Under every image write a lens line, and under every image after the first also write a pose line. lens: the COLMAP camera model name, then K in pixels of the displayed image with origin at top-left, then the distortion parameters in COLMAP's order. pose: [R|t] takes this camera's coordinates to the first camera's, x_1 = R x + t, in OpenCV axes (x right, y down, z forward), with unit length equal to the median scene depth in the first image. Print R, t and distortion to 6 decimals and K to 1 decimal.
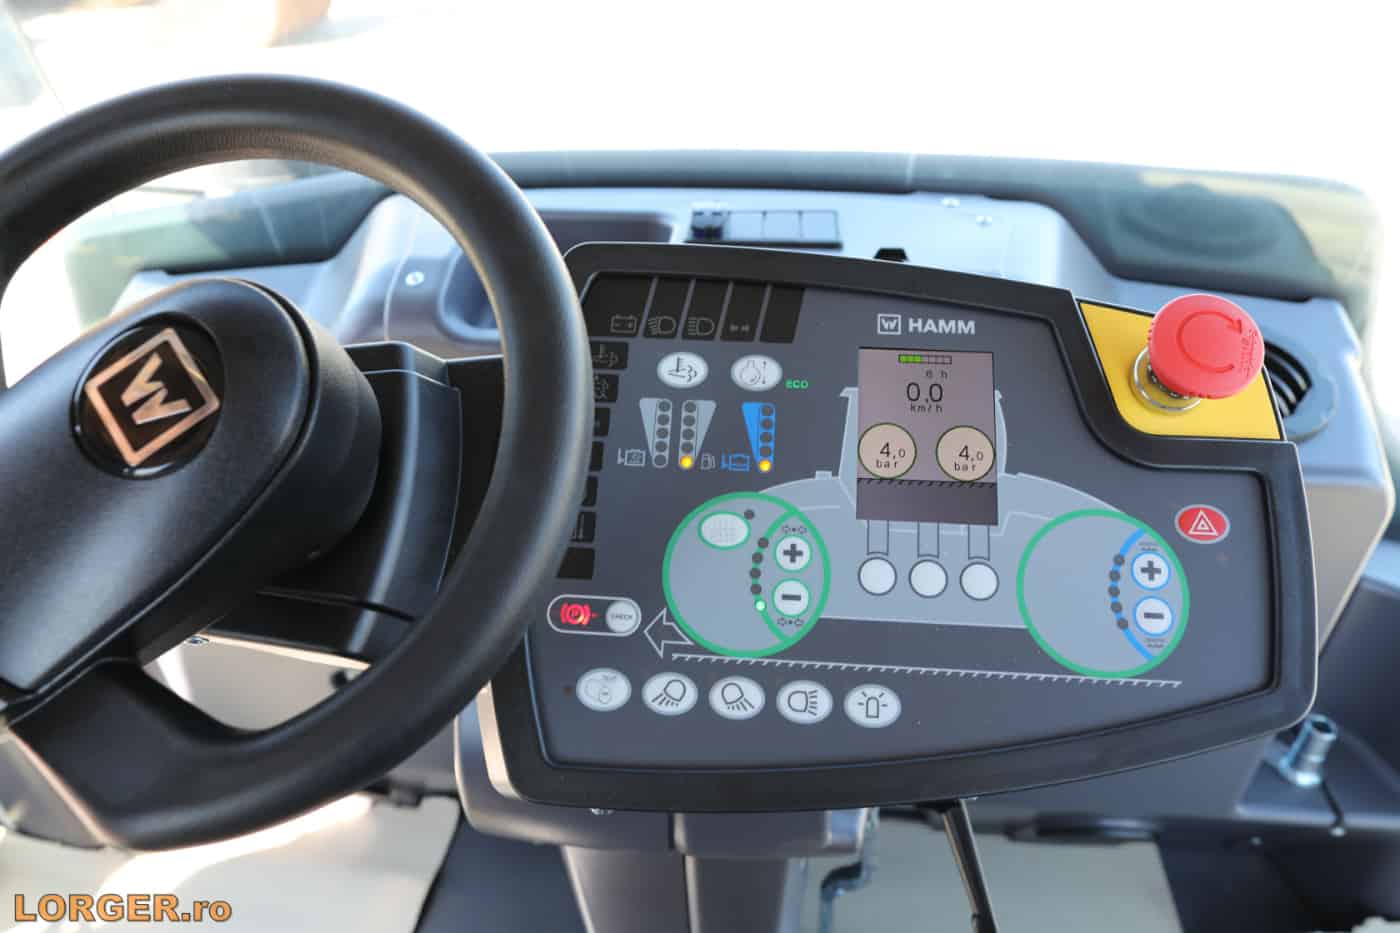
lens RADIAL K [[966.8, 0, 700.0], [0, 966.8, 466.5], [0, 0, 1]] dist [-0.048478, 0.028341]
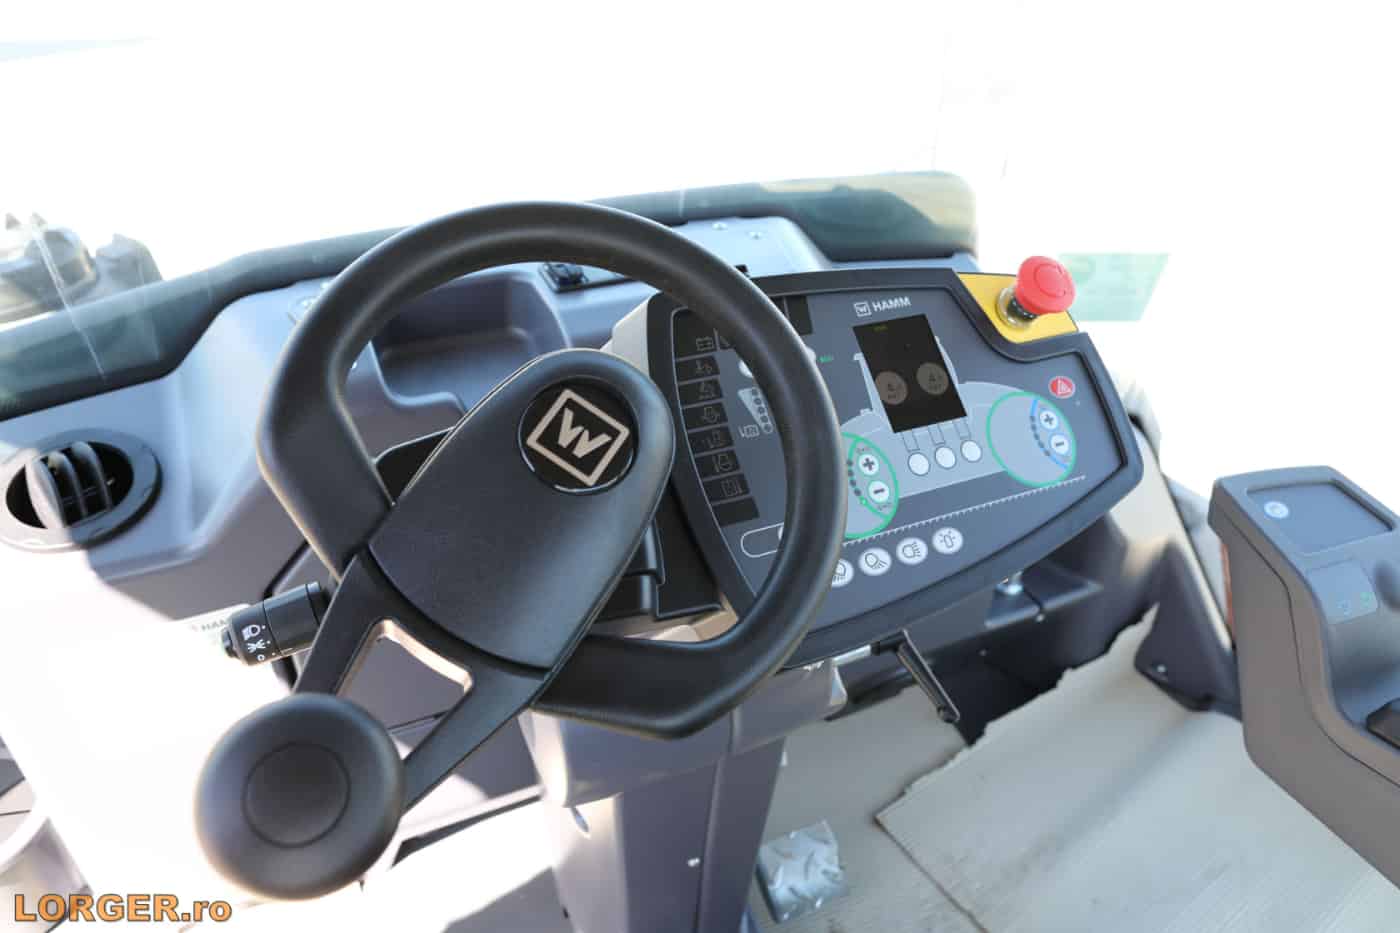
lens RADIAL K [[979.2, 0, 700.0], [0, 979.2, 466.5], [0, 0, 1]] dist [-0.004569, -0.000549]
pose [[0.868082, -0.246156, 0.431092, -0.809473], [0.258020, 0.965616, 0.031800, -0.024820], [-0.424097, 0.083625, 0.901748, -0.281731]]
